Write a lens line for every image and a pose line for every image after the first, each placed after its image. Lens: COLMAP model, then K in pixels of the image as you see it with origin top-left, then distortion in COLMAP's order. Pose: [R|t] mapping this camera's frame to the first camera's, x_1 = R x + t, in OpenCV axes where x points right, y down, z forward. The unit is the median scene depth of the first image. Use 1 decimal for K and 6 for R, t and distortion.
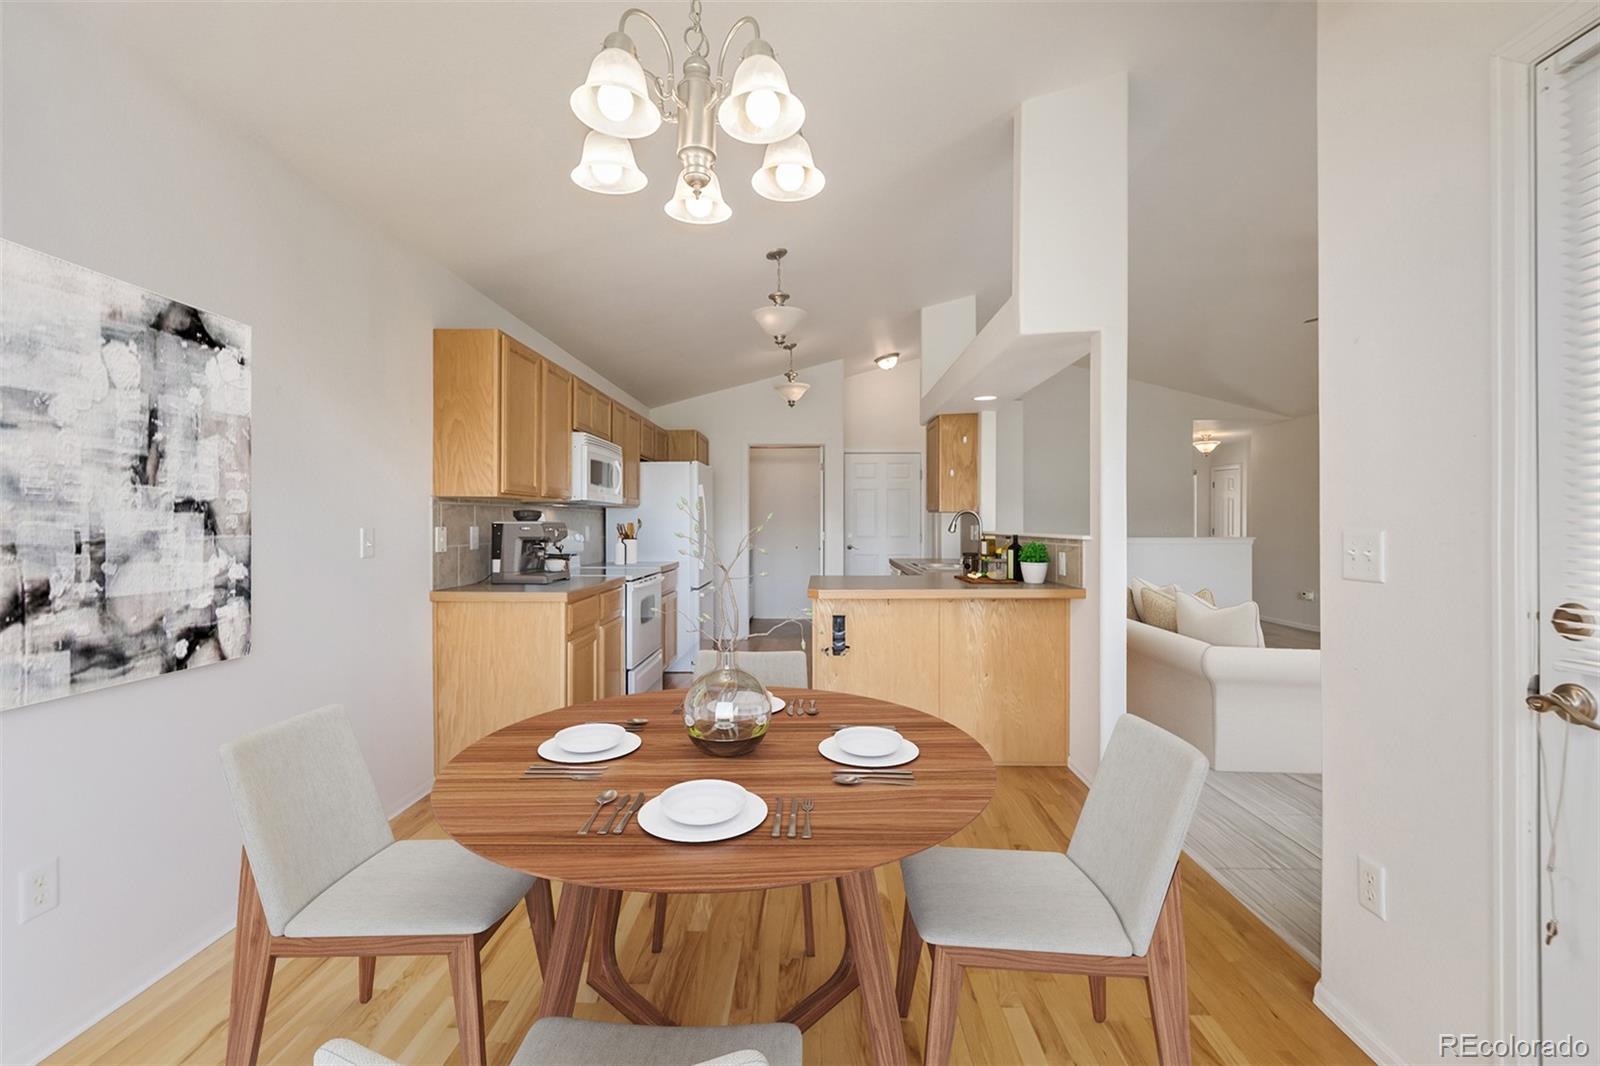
lens RADIAL K [[678.6, 0, 804.4], [0, 678.6, 519.3], [0, 0, 1]] dist [0.000467, 0.000044]
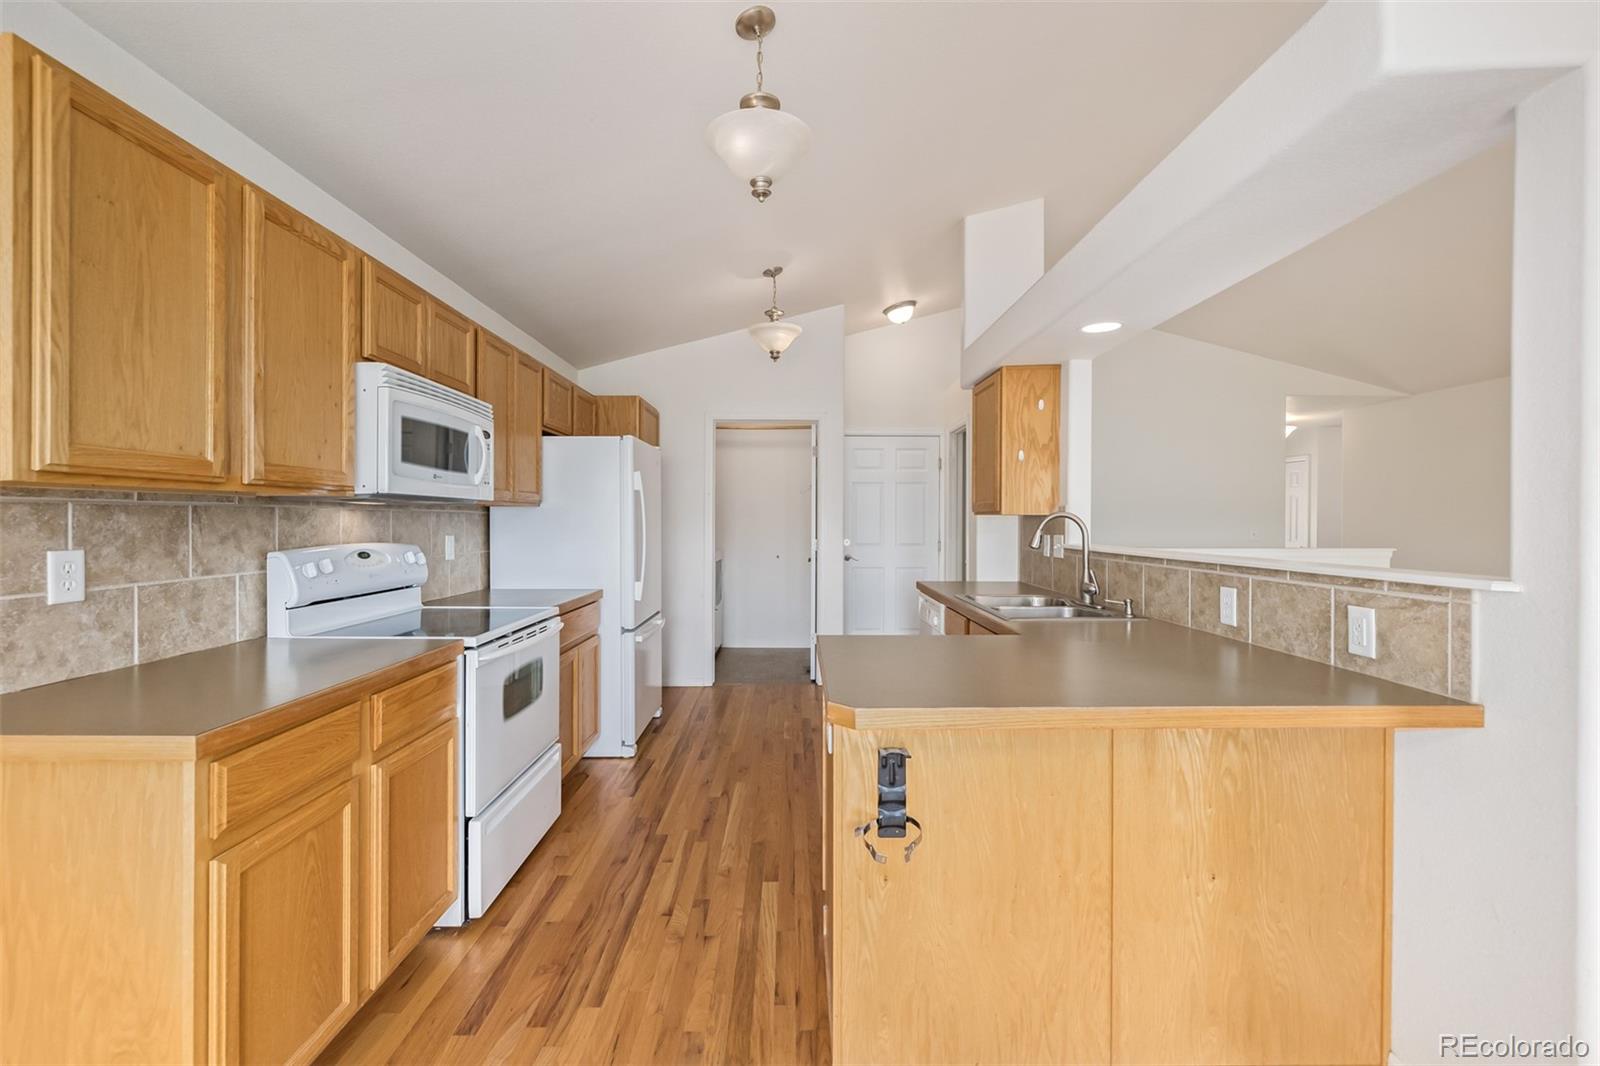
lens RADIAL K [[678.6, 0, 800.3], [0, 678.6, 522.2], [0, 0, 1]] dist [0.000467, 0.000044]
pose [[0.999521, 0.002871, 0.030805, -0.015531], [-0.003143, 0.999957, 0.008759, -0.008736], [-0.030778, -0.008852, 0.999487, 0.350892]]
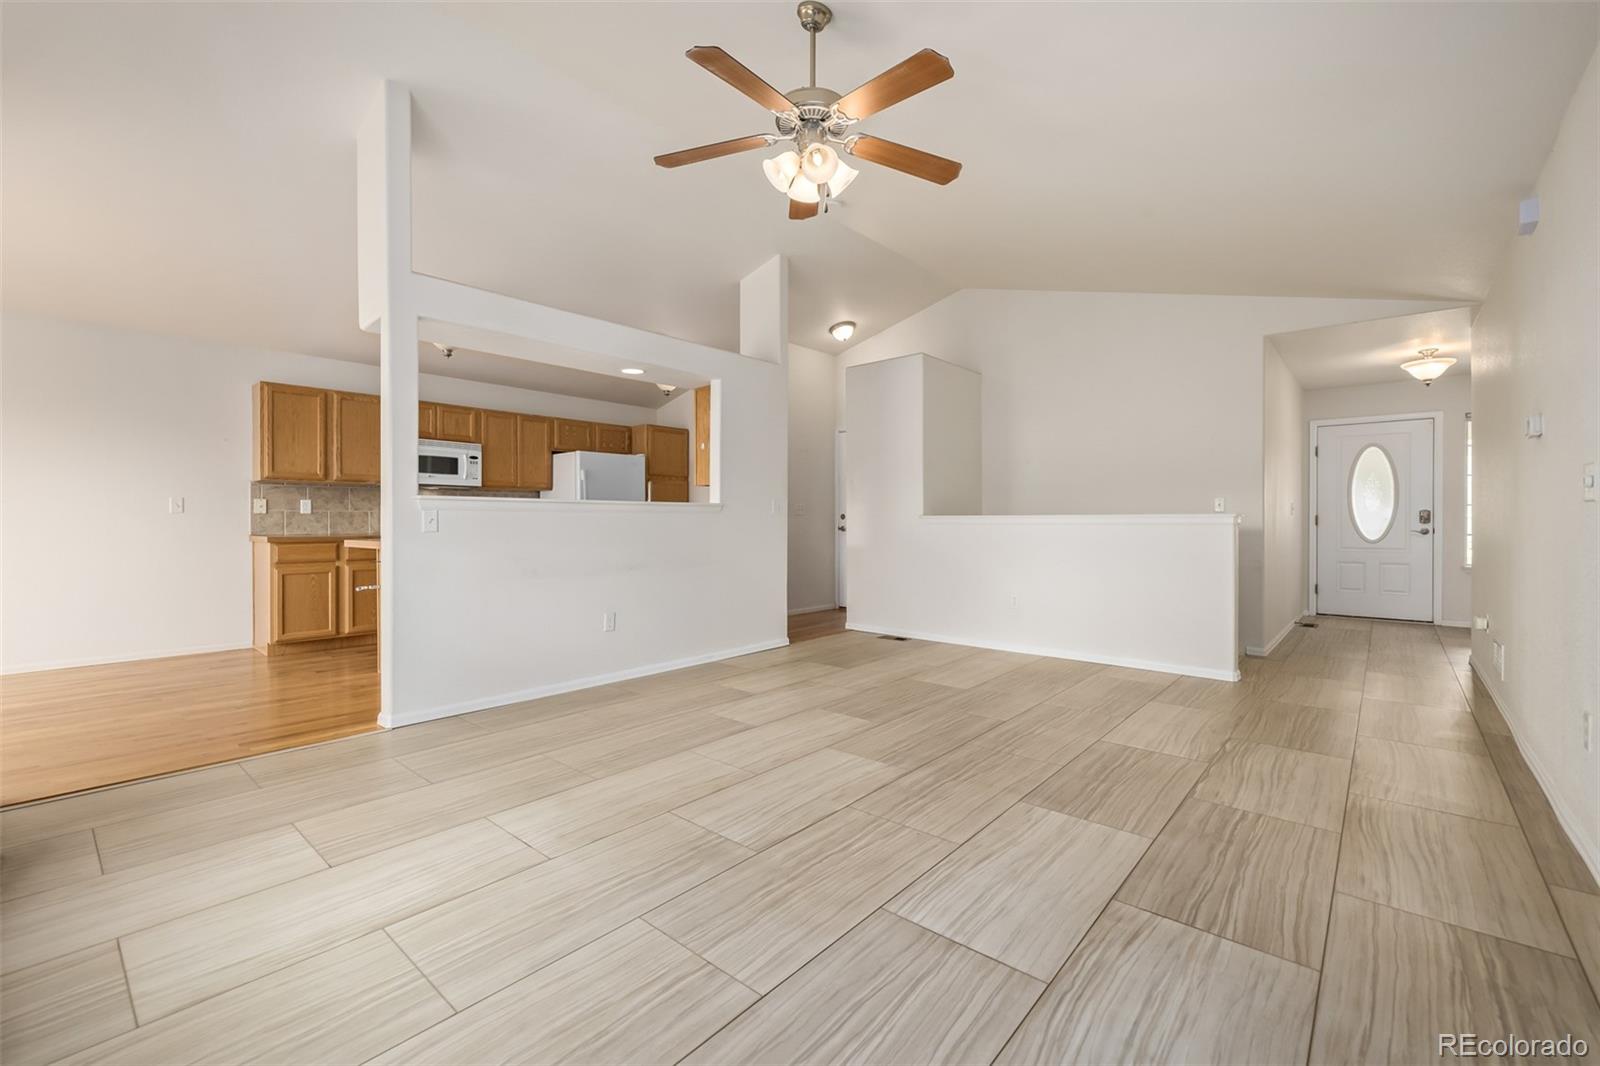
lens RADIAL K [[678.6, 0, 796.8], [0, 678.6, 523.7], [0, 0, 1]] dist [0.000467, 0.000044]
pose [[0.766033, 0.003590, -0.642792, 0.958874], [0.003040, 0.999953, 0.009207, 0.036658], [0.642795, -0.009007, 0.765986, 0.323655]]
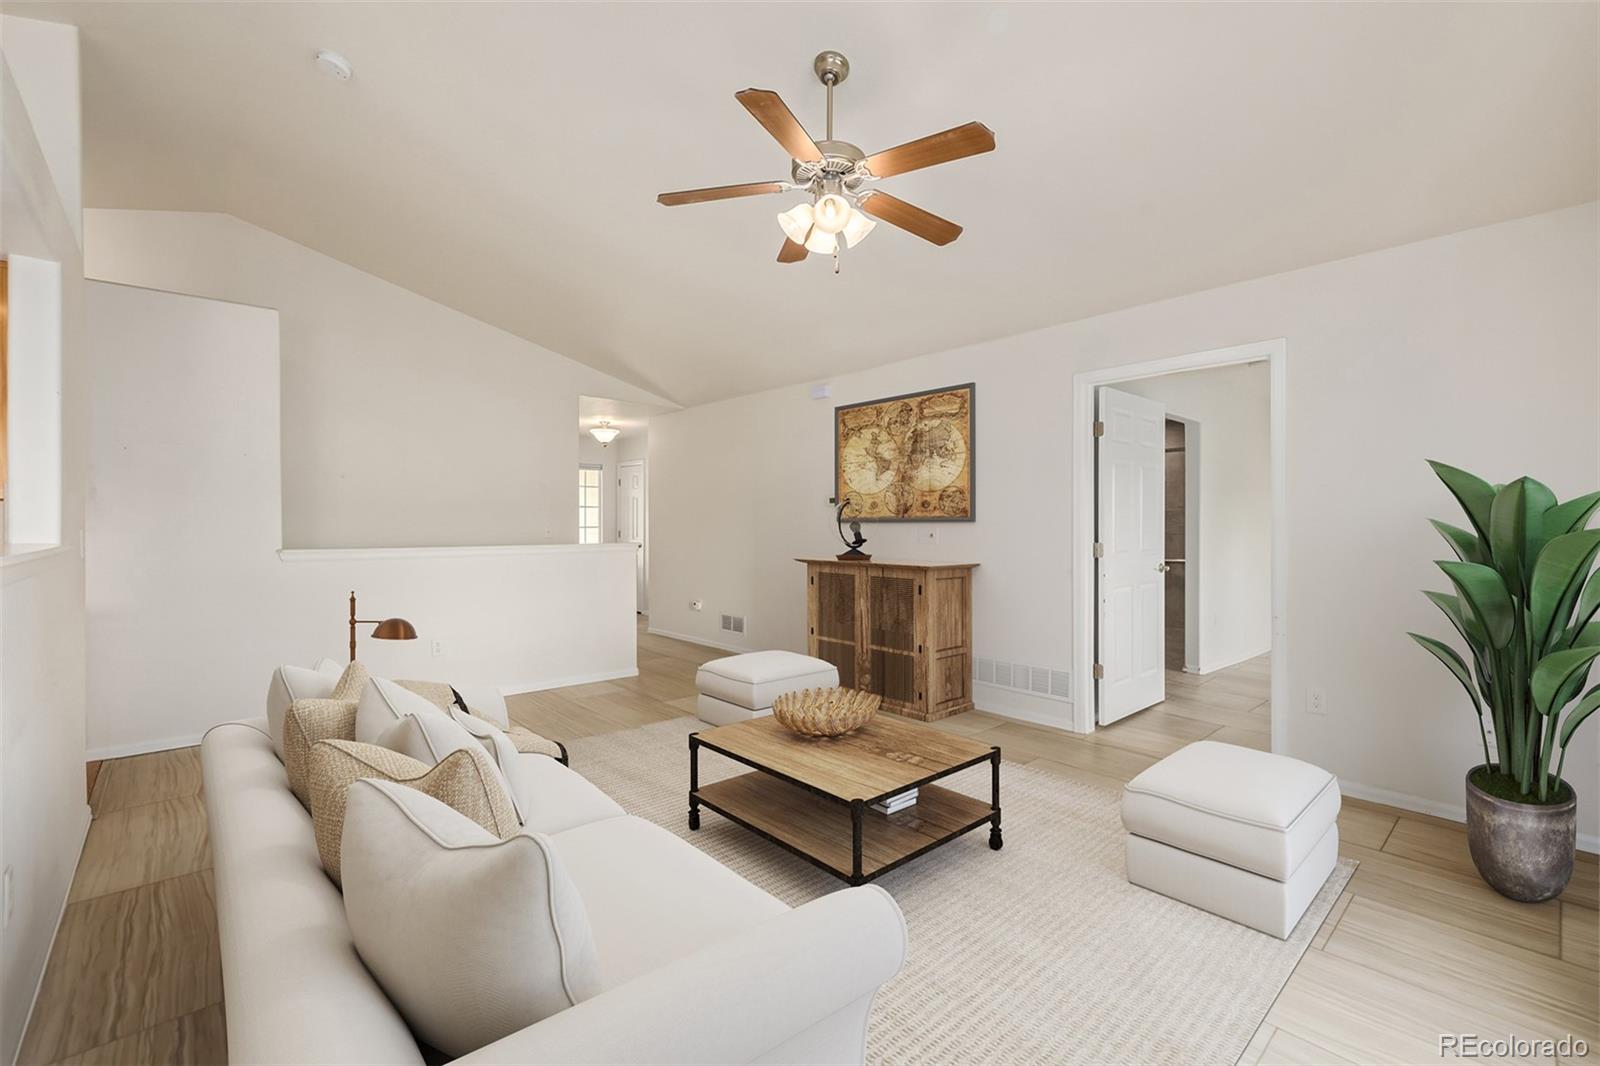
lens RADIAL K [[678.6, 0, 797.4], [0, 678.6, 528.0], [0, 0, 1]] dist [0.000467, 0.000044]
pose [[0.733755, -0.002888, 0.679408, 0.331203], [-0.004038, 0.999955, 0.008611, 0.001673], [-0.679402, -0.009062, 0.733710, 0.364504]]
